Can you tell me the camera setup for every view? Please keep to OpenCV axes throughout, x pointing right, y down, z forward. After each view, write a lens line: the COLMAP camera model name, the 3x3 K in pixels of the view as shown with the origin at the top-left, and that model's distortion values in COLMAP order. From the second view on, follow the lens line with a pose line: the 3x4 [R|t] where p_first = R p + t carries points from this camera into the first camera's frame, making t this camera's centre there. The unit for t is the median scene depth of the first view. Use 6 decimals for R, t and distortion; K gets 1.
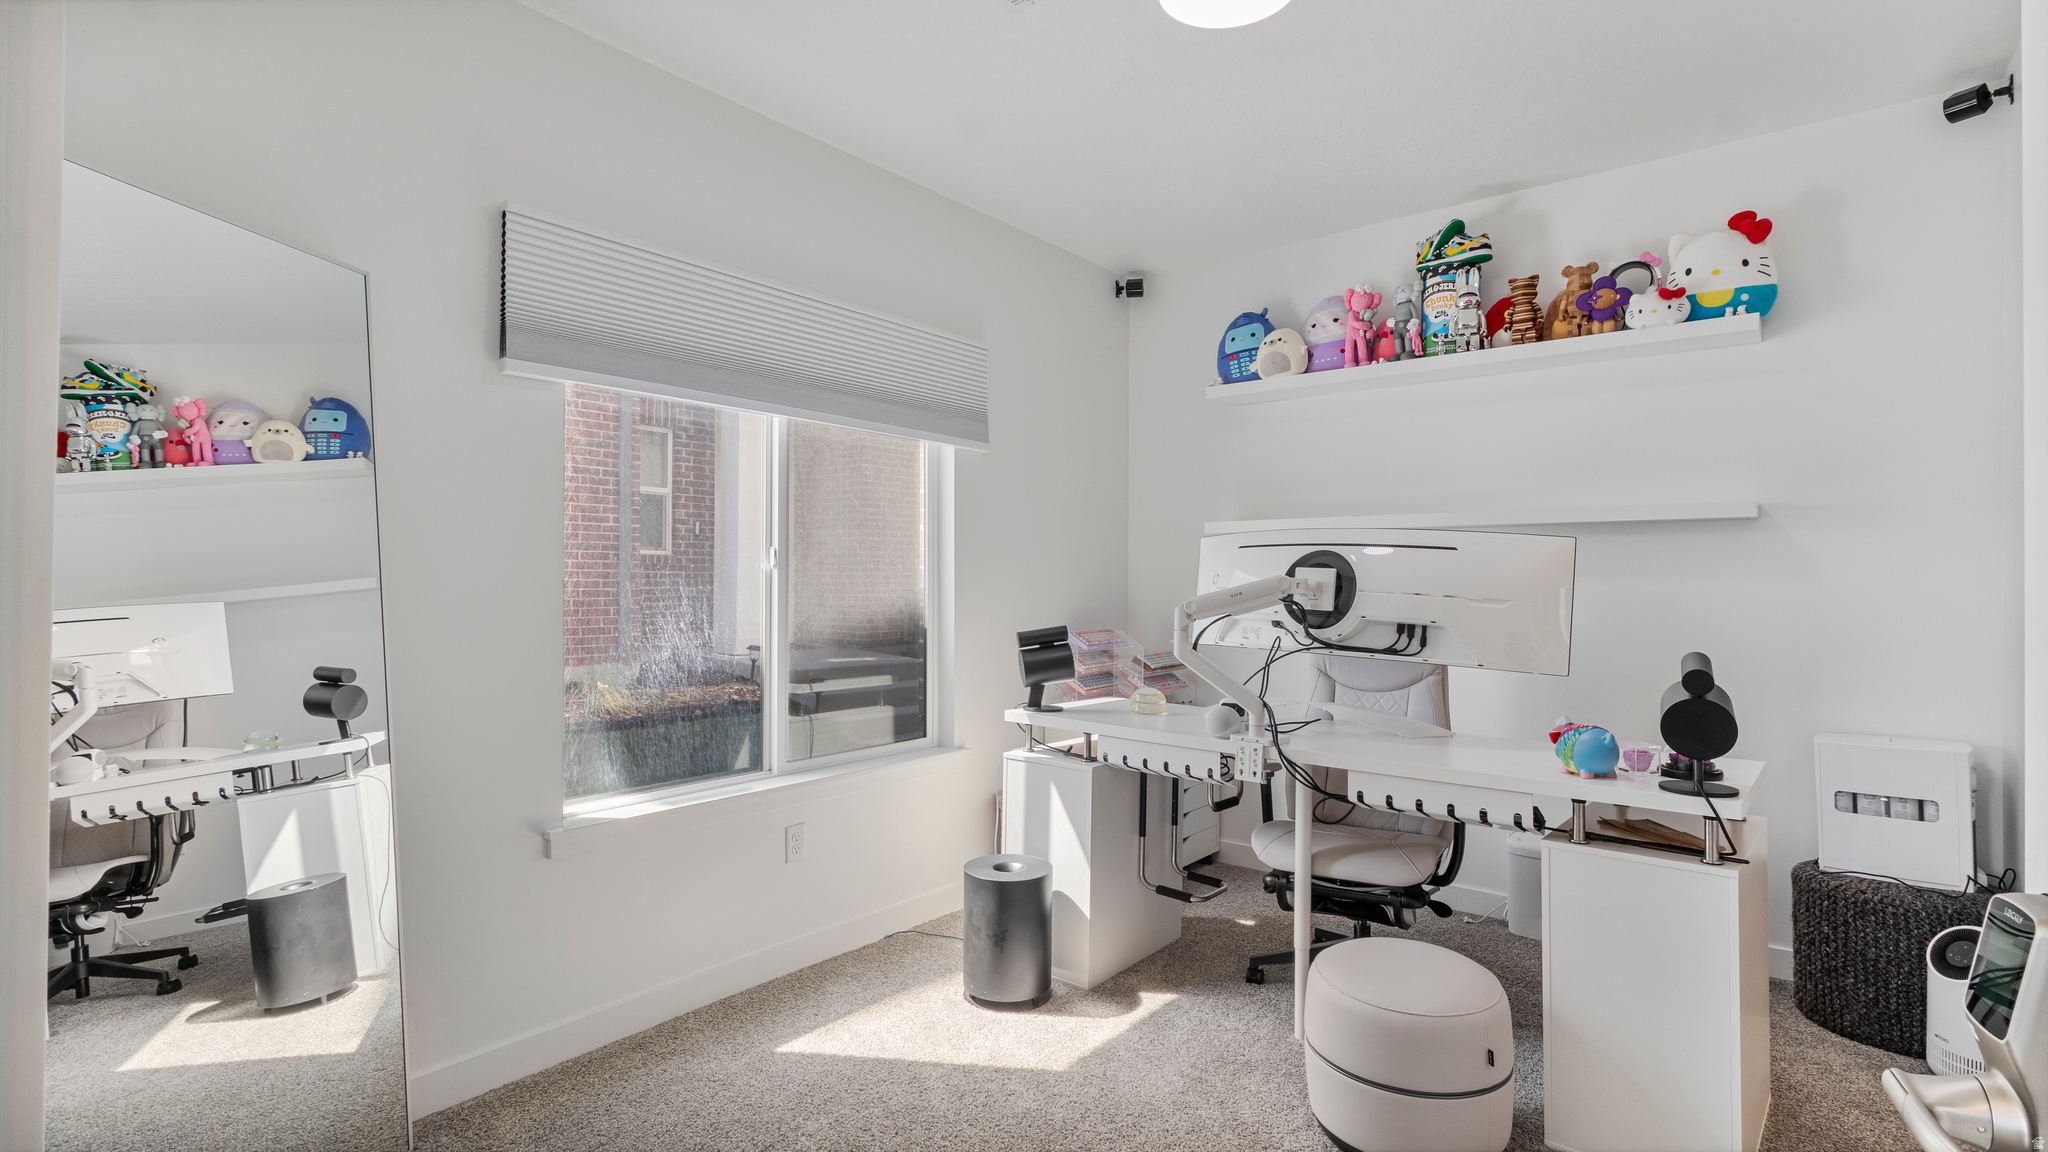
lens RADIAL K [[943.5, 0, 1024.0], [0, 943.5, 576.0], [0, 0, 1]] dist [-0.000064, 0.000321]
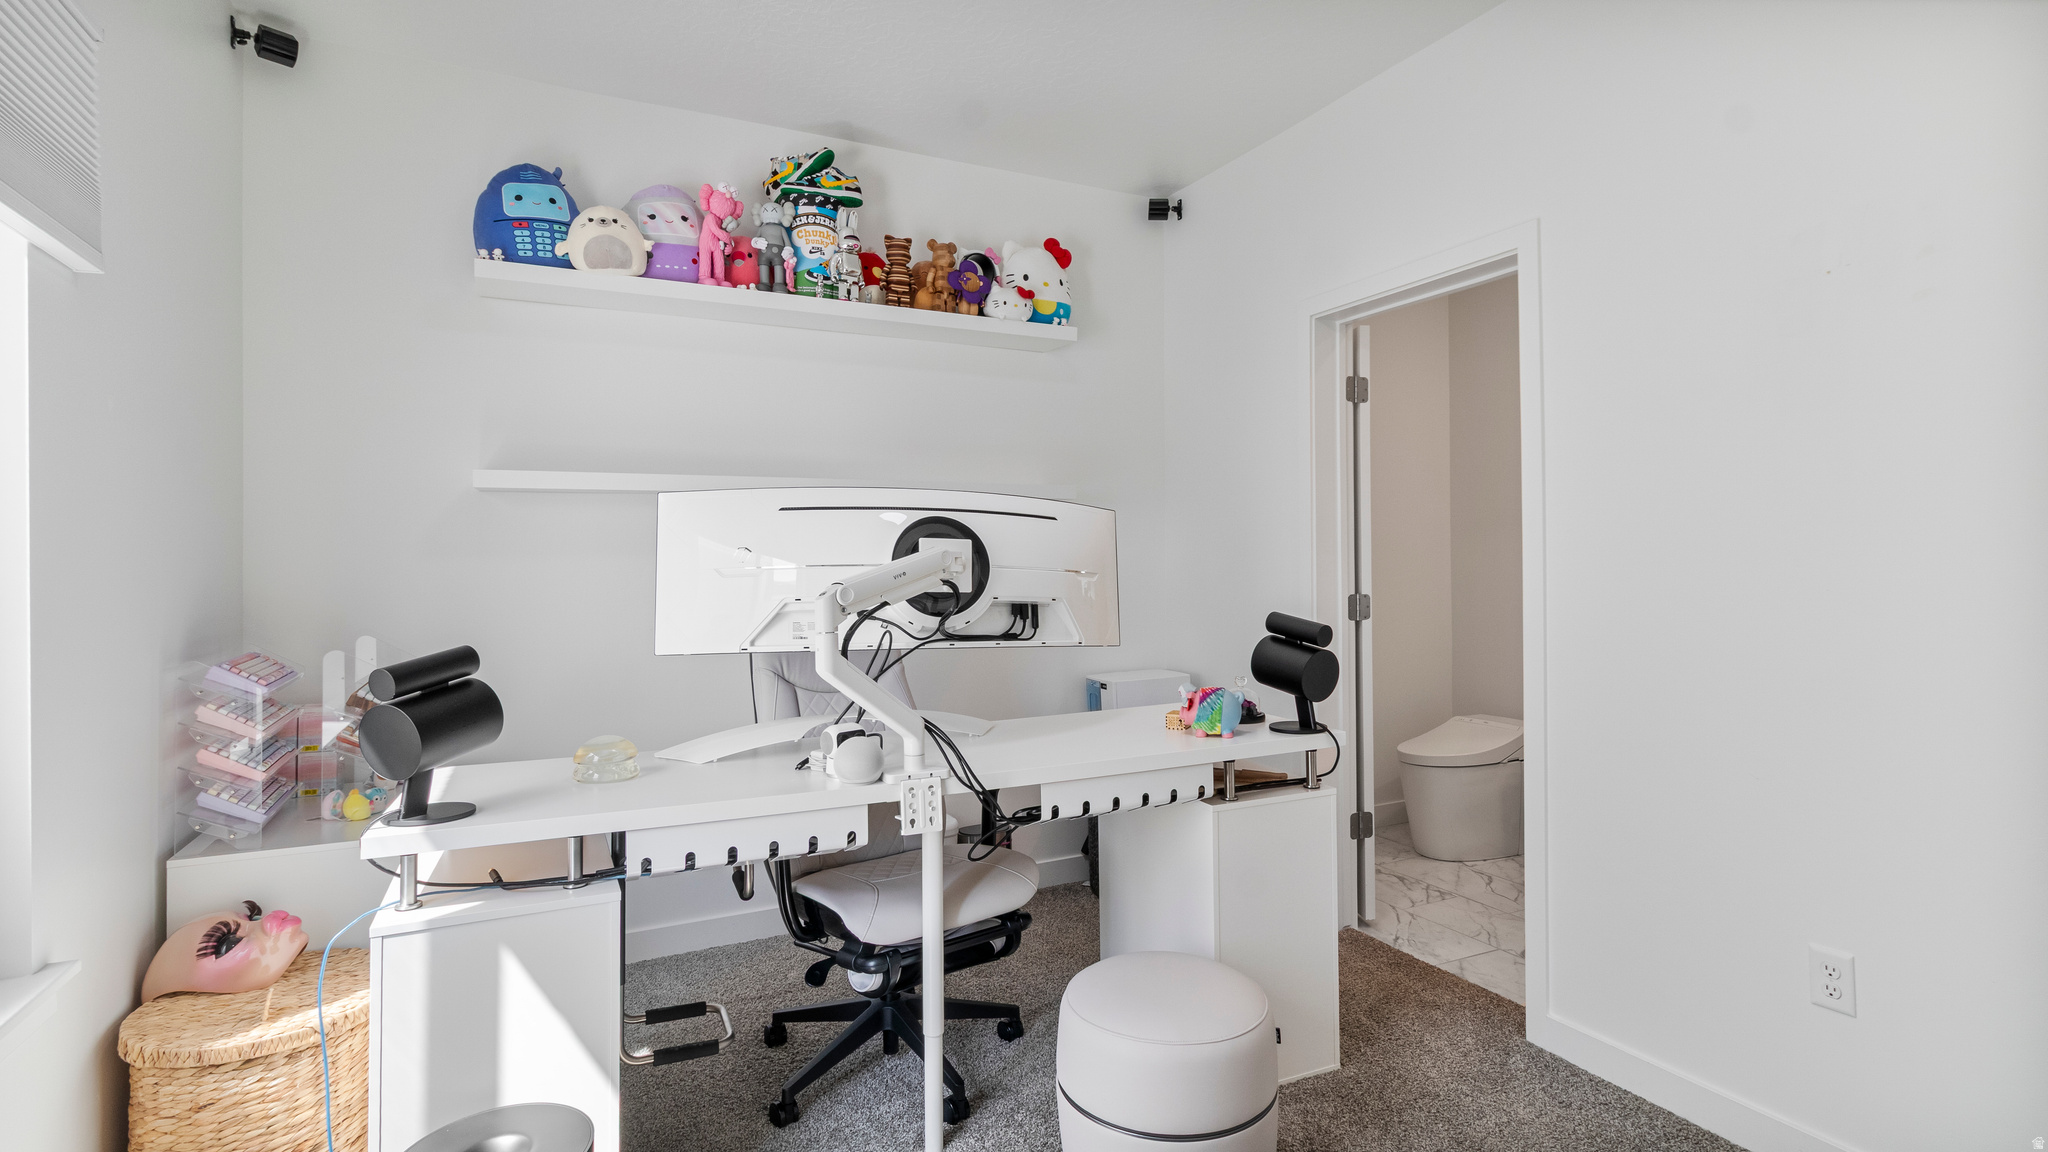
lens RADIAL K [[999.5, 0, 1026.5], [0, 999.5, 540.9], [0, 0, 1]] dist [0.004134, 0.000915]
pose [[0.411616, 0.012511, 0.911271, -0.338567], [0.008147, 0.999815, -0.017406, 0.007254], [-0.911321, 0.014589, 0.411438, 0.487172]]
